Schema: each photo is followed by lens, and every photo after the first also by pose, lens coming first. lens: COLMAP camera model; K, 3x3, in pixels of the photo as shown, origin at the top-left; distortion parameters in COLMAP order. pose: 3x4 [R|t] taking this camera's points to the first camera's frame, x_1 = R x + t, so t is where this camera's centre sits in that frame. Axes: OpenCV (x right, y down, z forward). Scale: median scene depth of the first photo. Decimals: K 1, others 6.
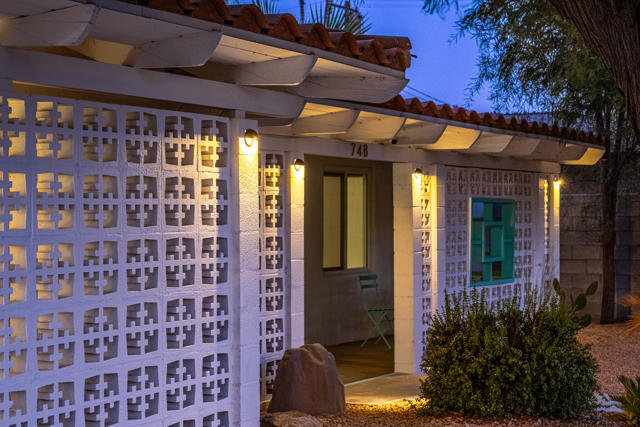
lens RADIAL K [[1223.9, 0, 321.2], [0, 1223.9, 214.9], [0, 0, 1]] dist [-0.004246, 0.000000]
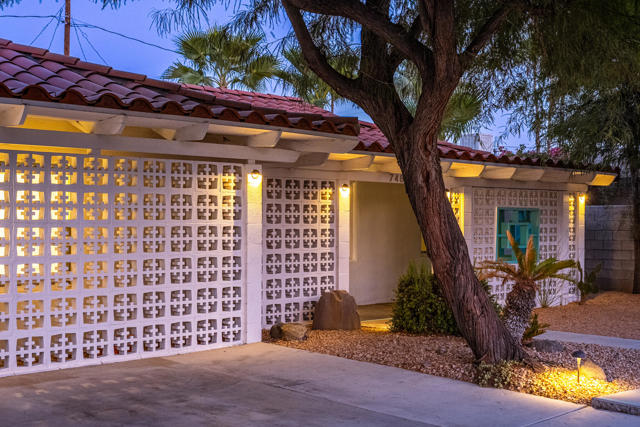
lens RADIAL K [[873.8, 0, 319.2], [0, 873.8, 212.9], [0, 0, 1]] dist [0.009116, 0.000000]
pose [[0.957276, 0.005575, -0.289123, 0.444419], [-0.007969, 0.999943, -0.007102, 0.006152], [0.289067, 0.009102, 0.957265, -0.278596]]
